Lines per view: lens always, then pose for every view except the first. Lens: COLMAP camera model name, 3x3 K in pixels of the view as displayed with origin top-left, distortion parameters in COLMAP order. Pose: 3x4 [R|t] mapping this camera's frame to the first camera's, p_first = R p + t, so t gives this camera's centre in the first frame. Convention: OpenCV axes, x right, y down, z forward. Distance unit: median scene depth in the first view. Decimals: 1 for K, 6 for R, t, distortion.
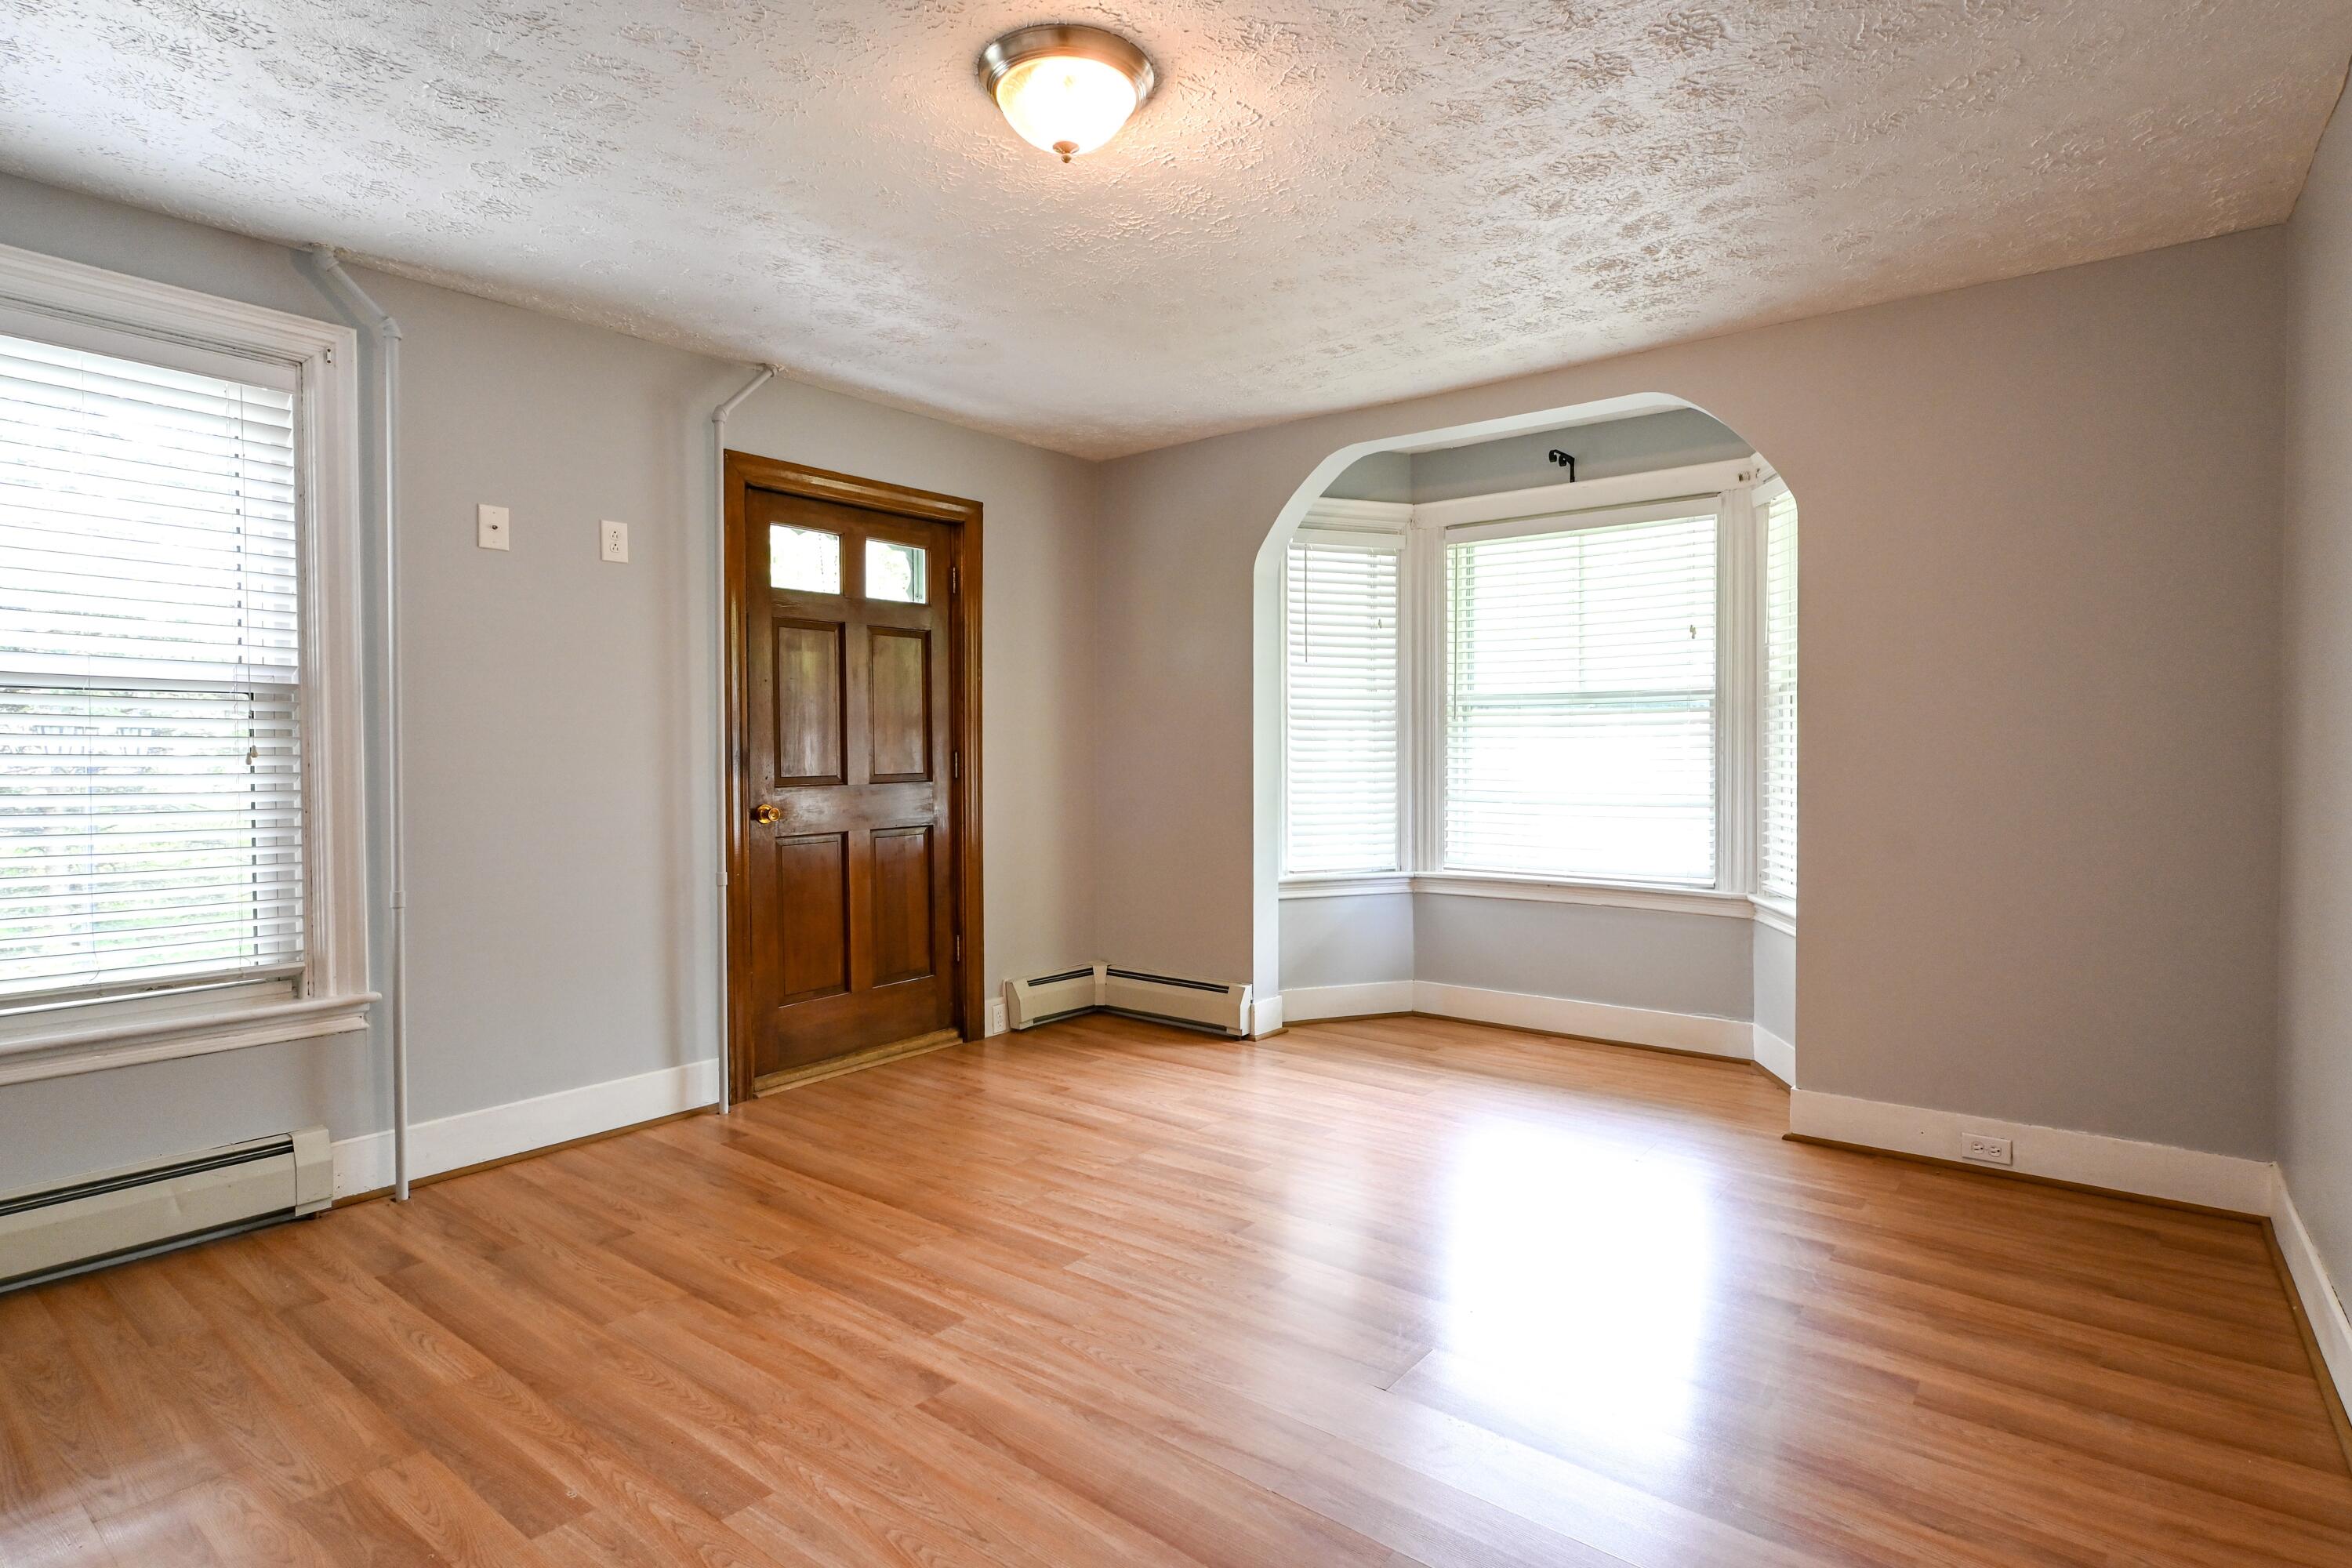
lens RADIAL K [[1165.4, 0, 1166.8], [0, 1165.4, 776.3], [0, 0, 1]] dist [0.000694, -0.000059]
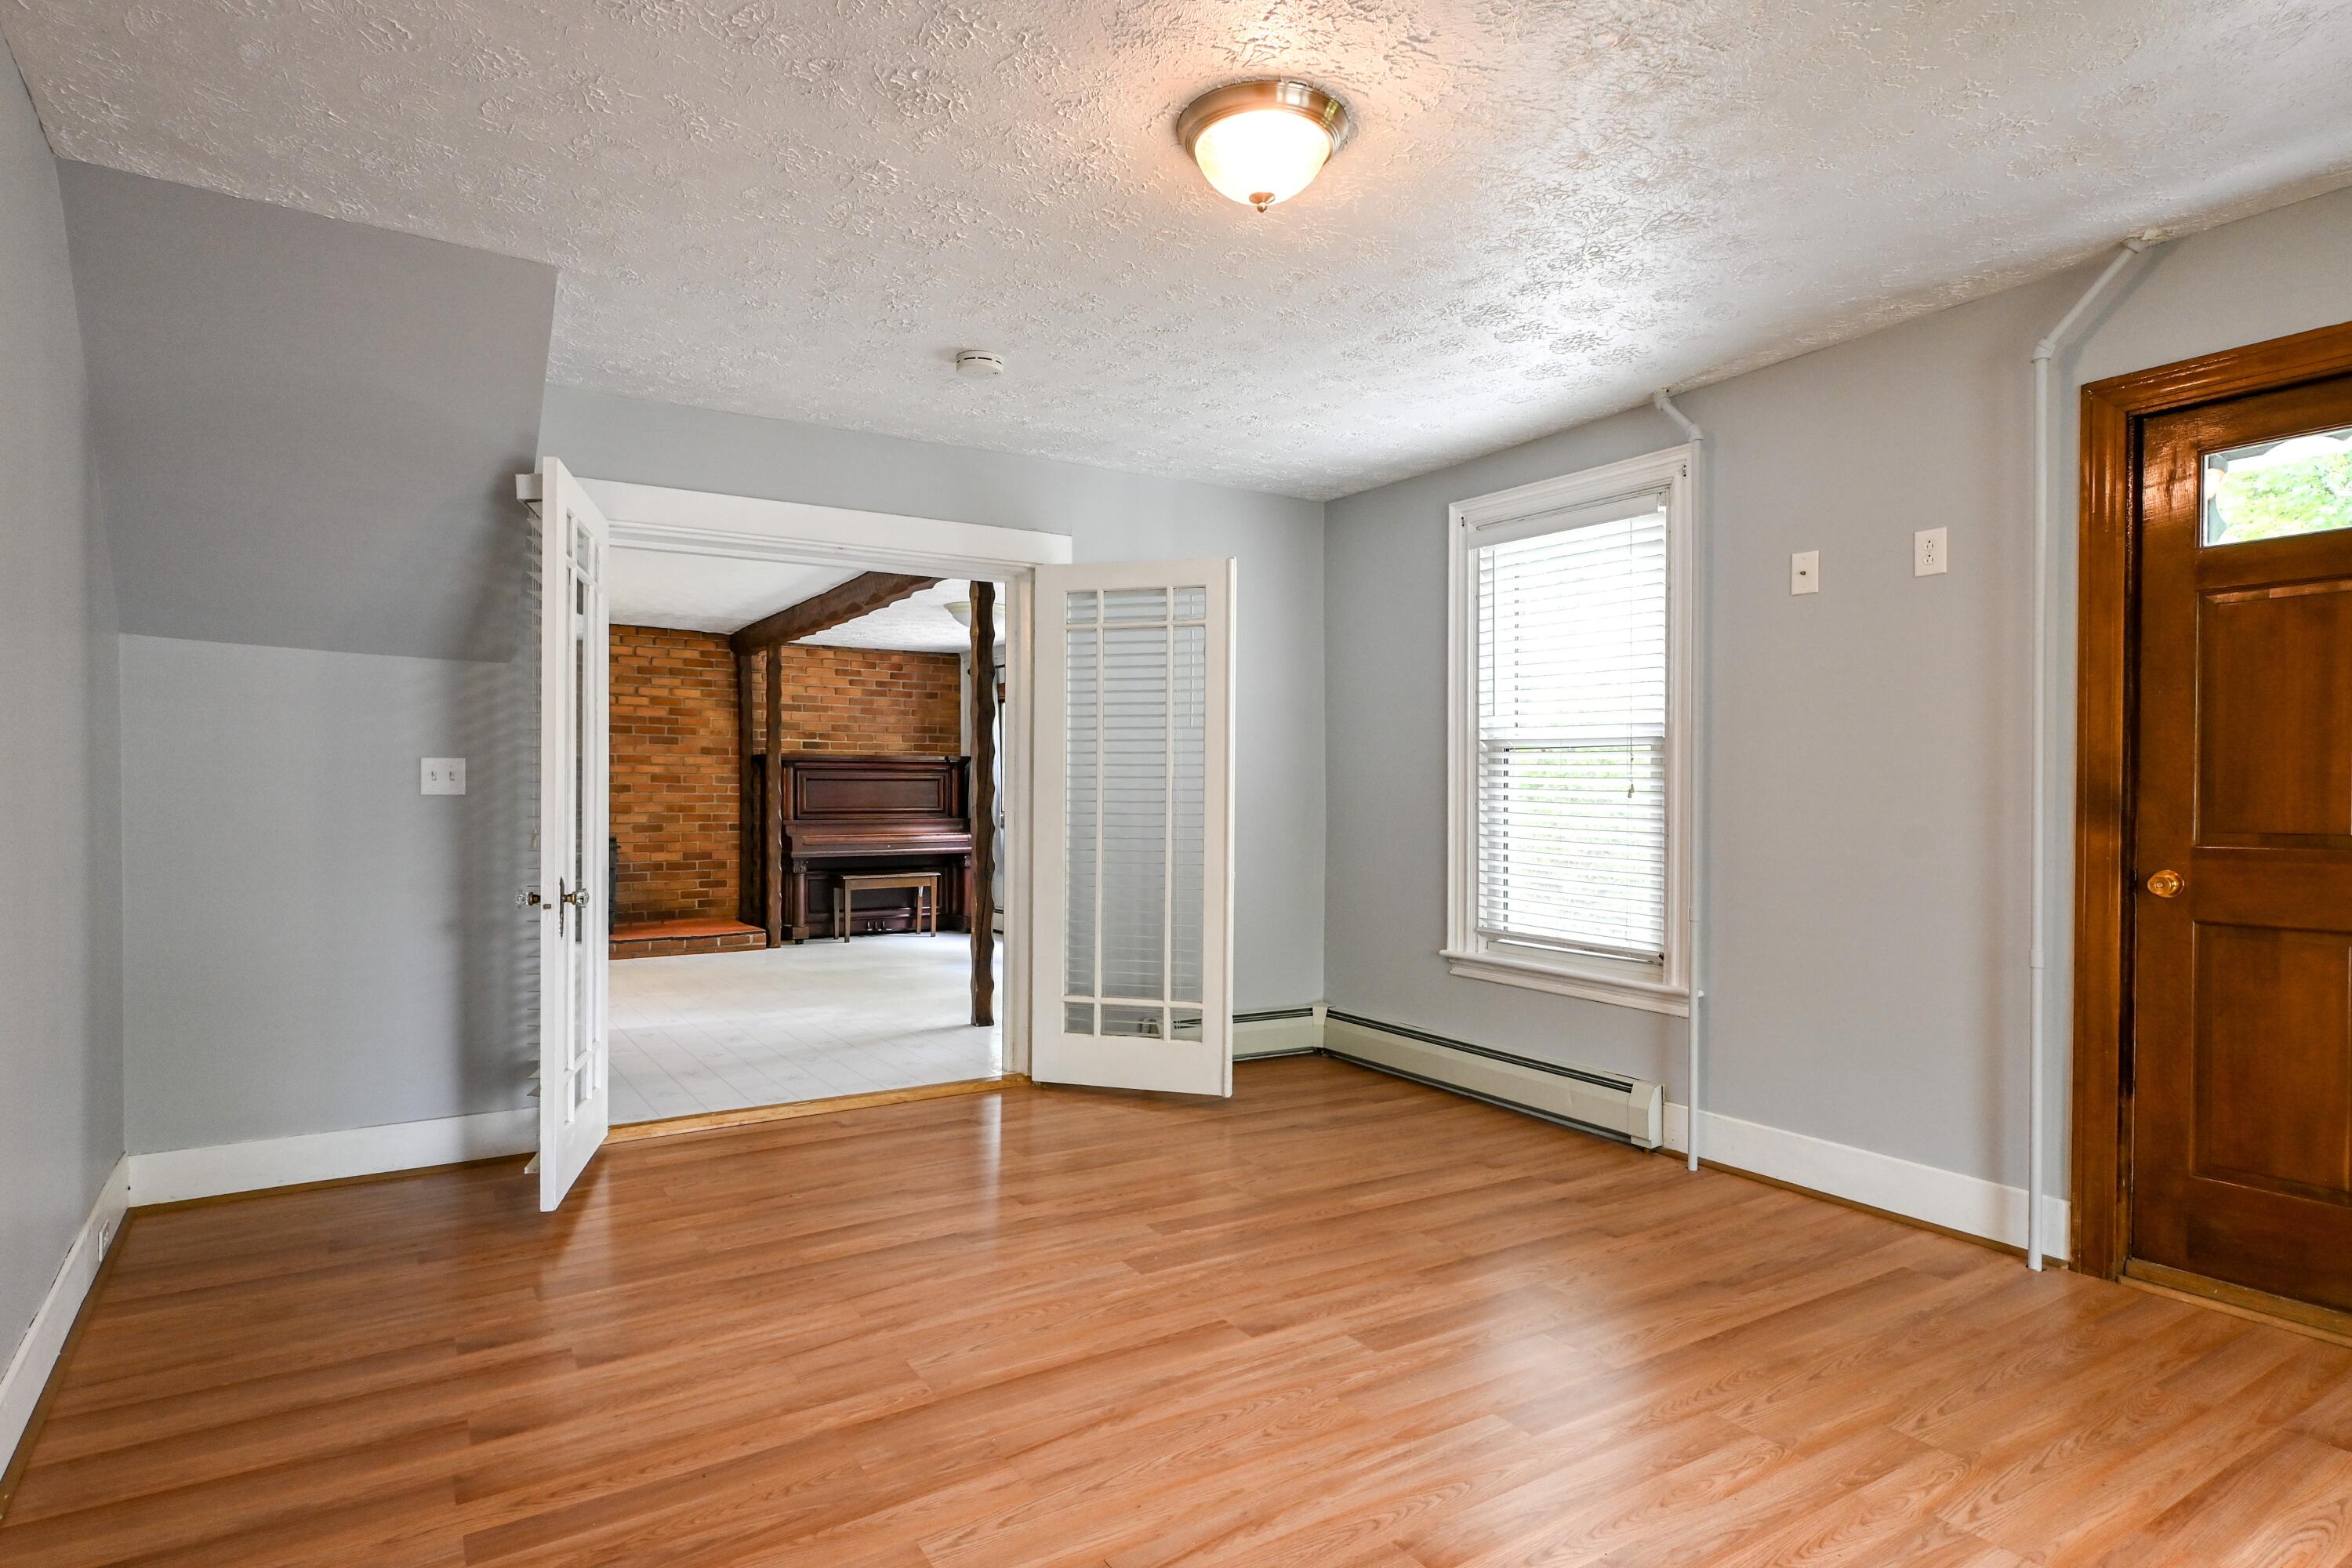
lens RADIAL K [[1170.7, 0, 1176.0], [0, 1170.7, 784.0], [0, 0, 1]] dist [0.012979, 0.000888]
pose [[-0.271292, -0.004862, -0.962485, 0.645275], [-0.031096, 0.999509, 0.003716, -0.013564], [0.961995, 0.030938, -0.271310, 0.836692]]
